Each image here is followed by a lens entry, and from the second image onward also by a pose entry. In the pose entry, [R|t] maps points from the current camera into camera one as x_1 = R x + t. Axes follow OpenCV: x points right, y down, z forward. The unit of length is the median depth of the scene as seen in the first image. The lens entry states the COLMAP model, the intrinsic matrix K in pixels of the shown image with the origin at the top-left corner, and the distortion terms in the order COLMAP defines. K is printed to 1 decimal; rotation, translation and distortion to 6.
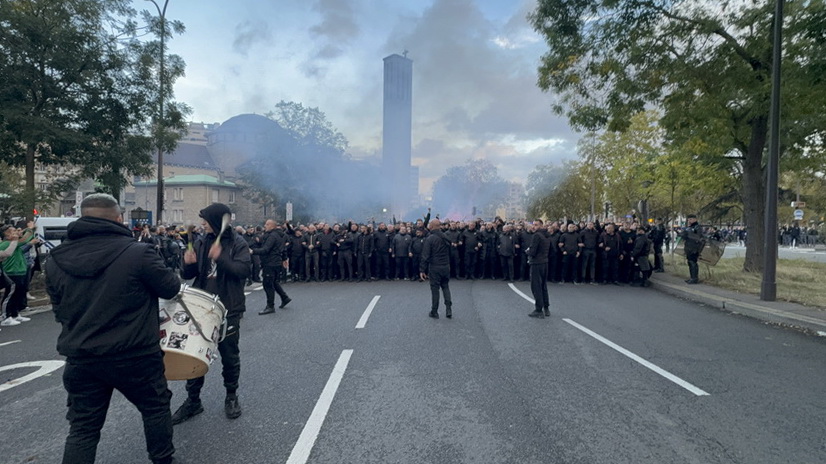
lens RADIAL K [[353.4, 0, 413.0], [0, 353.4, 232.0], [0, 0, 1]] dist [0.000306, 0.000049]
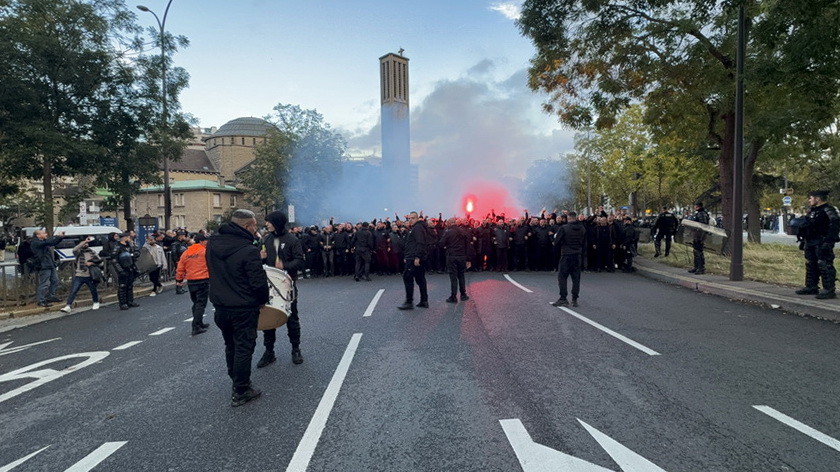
lens RADIAL K [[368.5, 0, 425.0], [0, 368.5, 233.3], [0, 0, 1]] dist [0.000519, 0.000109]
pose [[0.999164, -0.033061, 0.024035, 0.008061], [0.032882, 0.999429, 0.007782, 0.004585], [-0.024279, -0.006985, 0.999681, -0.107725]]
